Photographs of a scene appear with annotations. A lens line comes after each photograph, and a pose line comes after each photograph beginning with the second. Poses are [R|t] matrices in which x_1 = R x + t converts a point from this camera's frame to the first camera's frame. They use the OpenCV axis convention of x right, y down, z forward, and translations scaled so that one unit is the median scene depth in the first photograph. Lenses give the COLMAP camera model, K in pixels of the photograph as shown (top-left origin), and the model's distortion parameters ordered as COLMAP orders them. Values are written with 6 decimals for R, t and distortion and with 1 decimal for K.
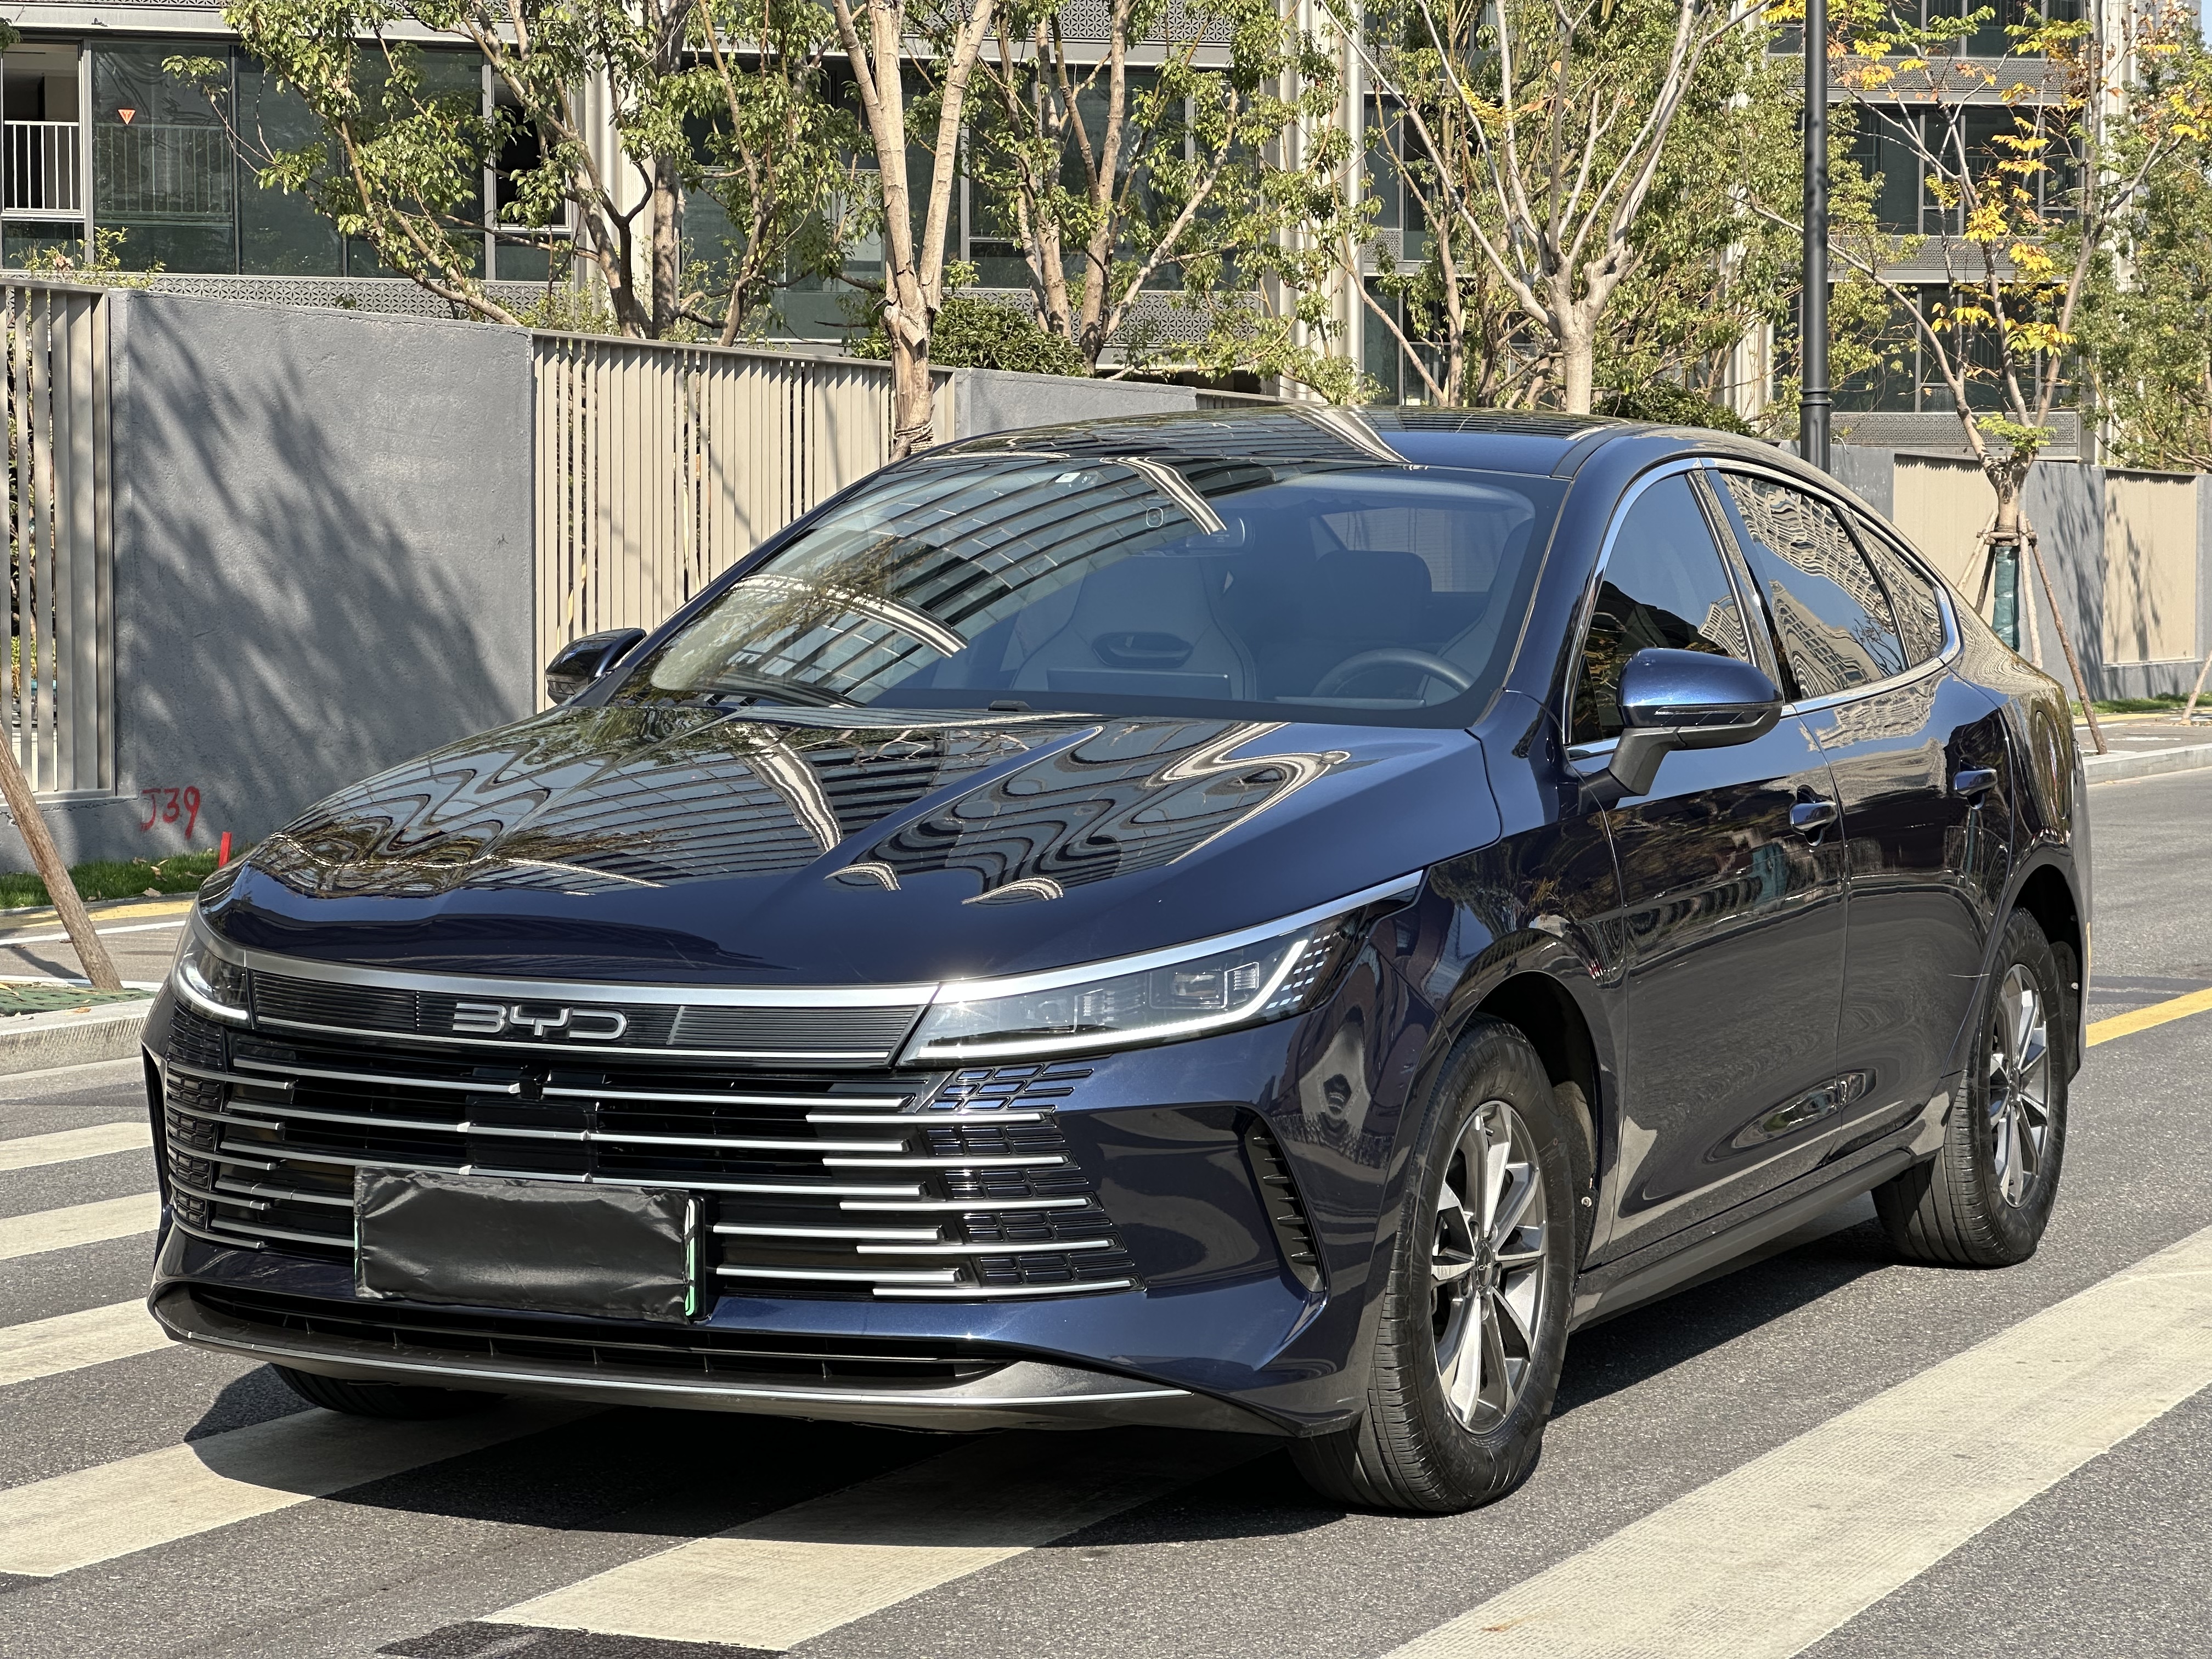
lens RADIAL K [[5041.1, 0, 1177.1], [0, 5041.1, 820.8], [0, 0, 1]] dist [-0.048600, 4.903763]
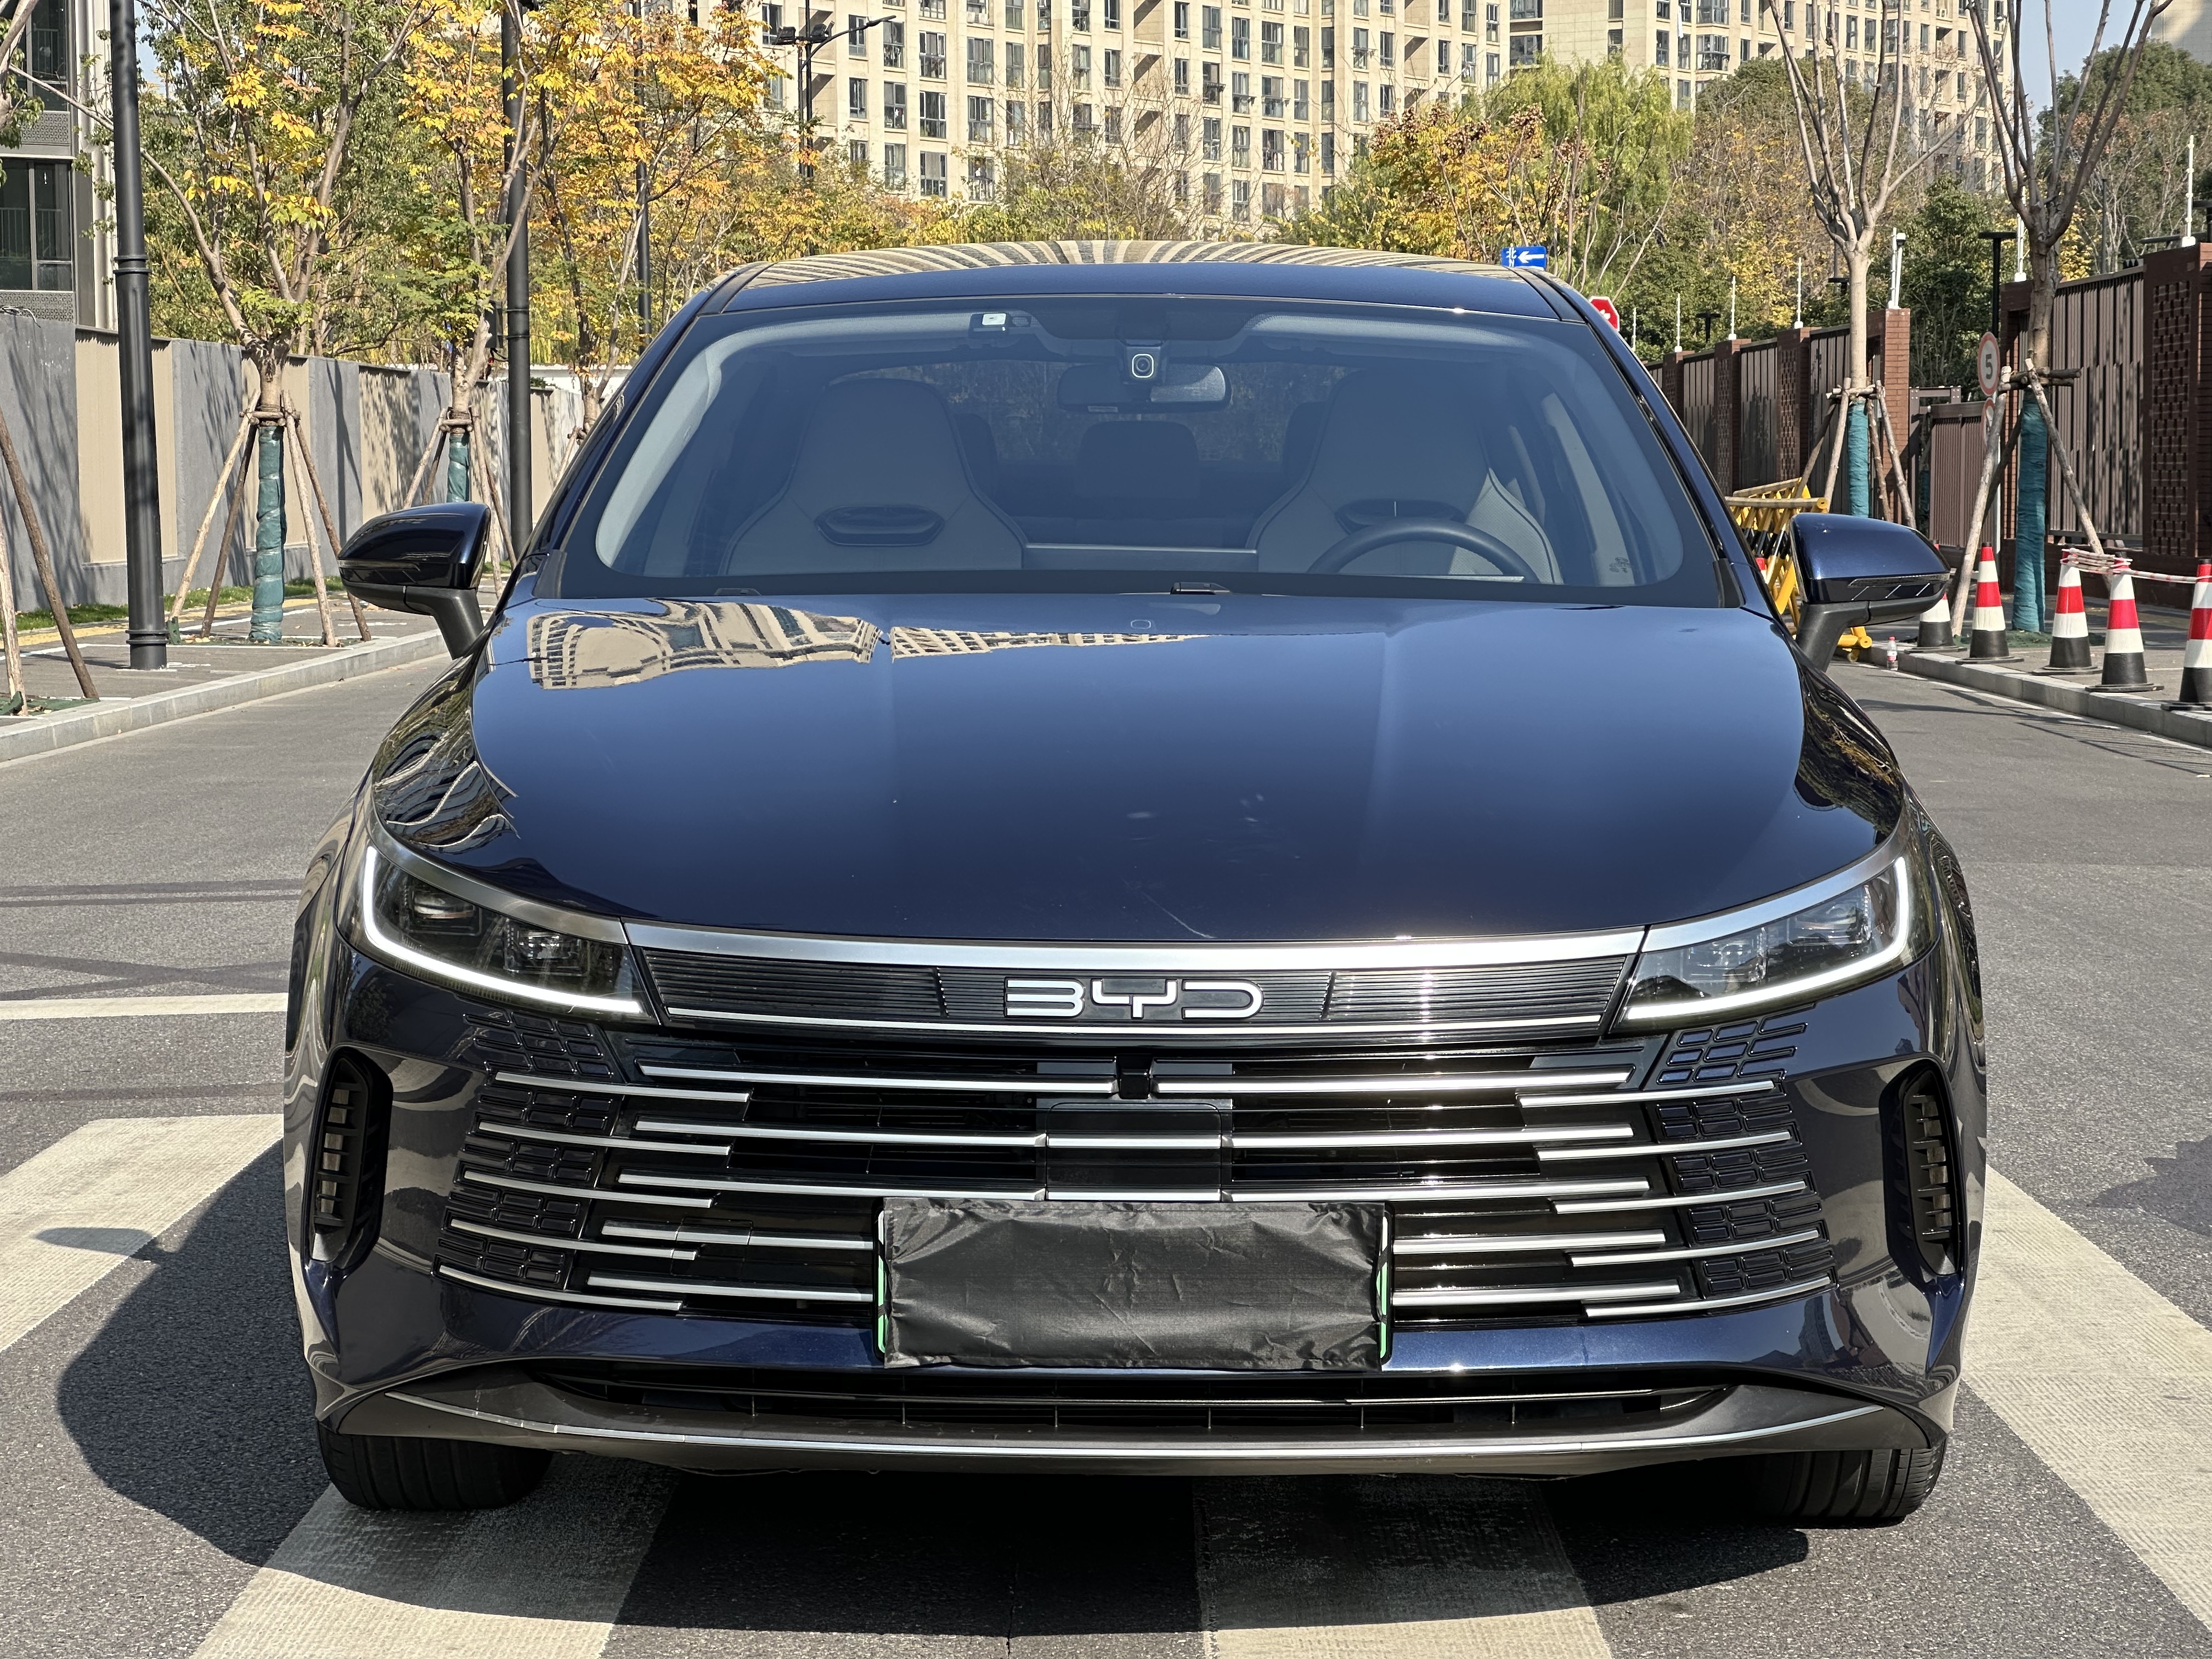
lens RADIAL K [[5002.9, 0, 1167.1], [0, 5002.9, 859.0], [0, 0, 1]] dist [0.132372, 0.826595]
pose [[0.912299, -0.036651, 0.407881, -0.427195], [0.024283, 0.999076, 0.035461, -0.009129], [-0.408804, -0.022446, 0.912346, 0.283321]]
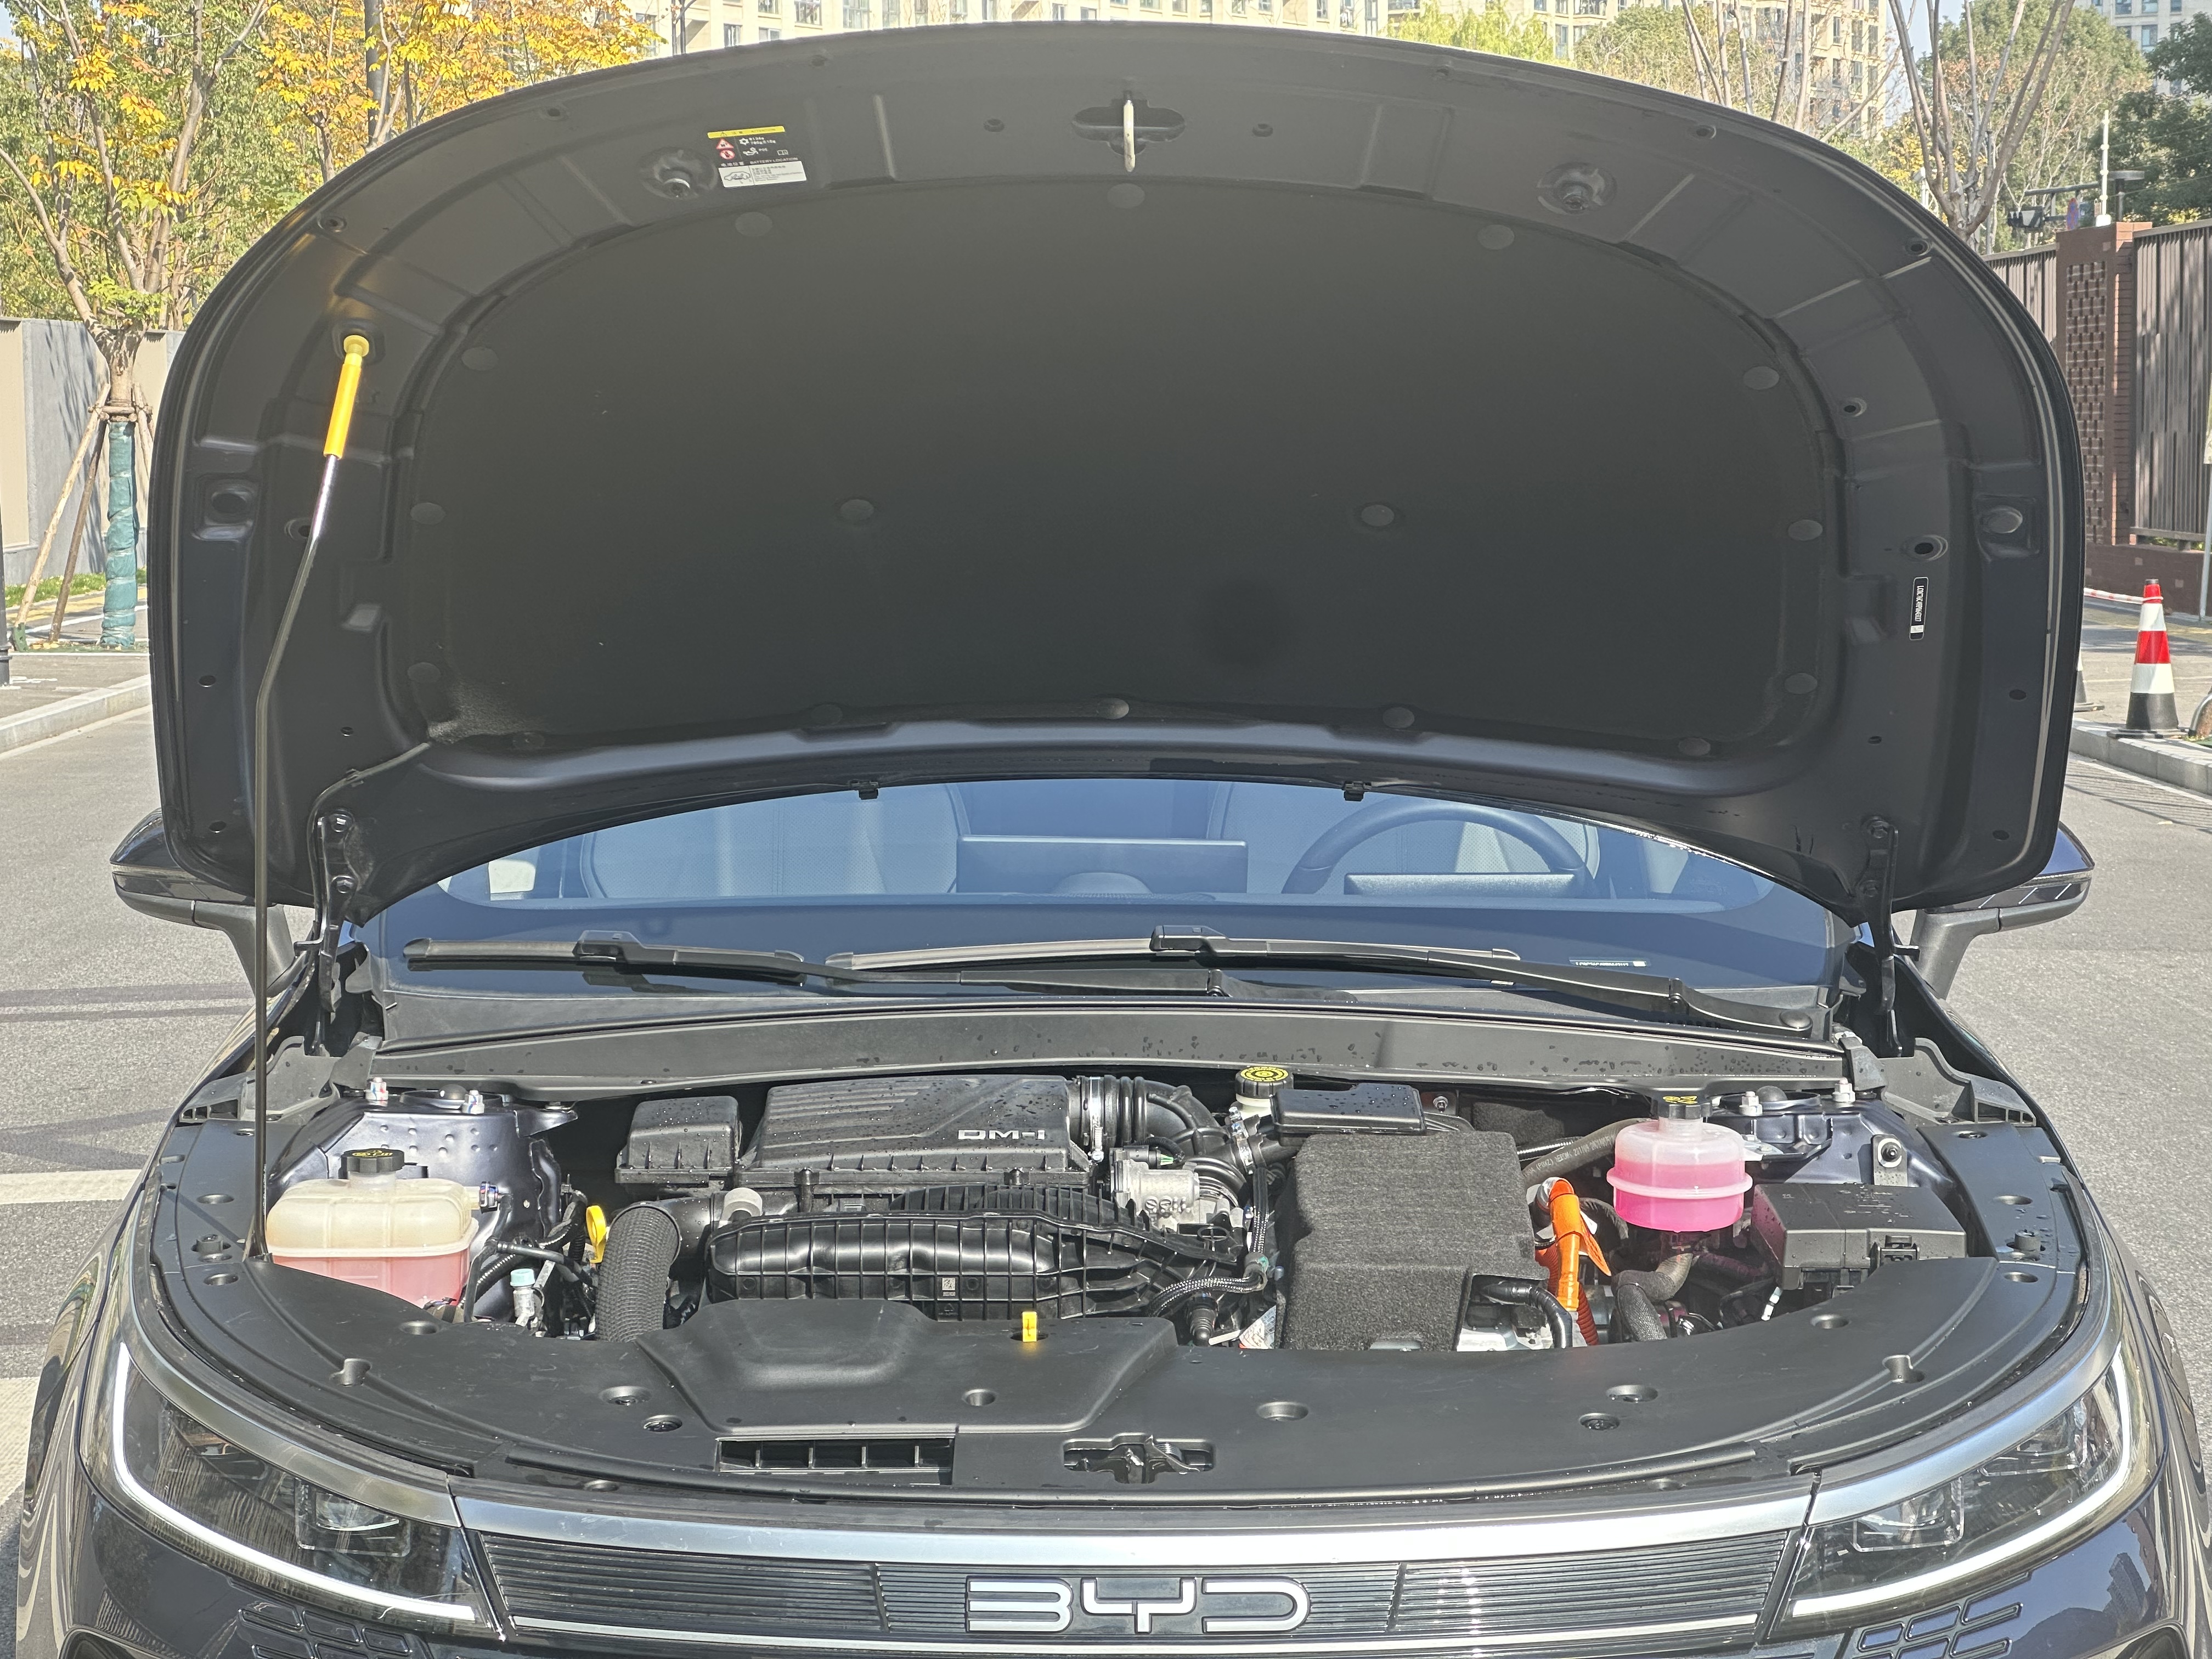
lens RADIAL K [[4977.4, 0, 1185.2], [0, 4977.4, 831.9], [0, 0, 1]] dist [0.420504, -2.514191]
pose [[0.900550, -0.043938, 0.432526, -0.361252], [0.028440, 0.998703, 0.042238, -0.072850], [-0.433821, -0.025737, 0.900632, 0.463079]]
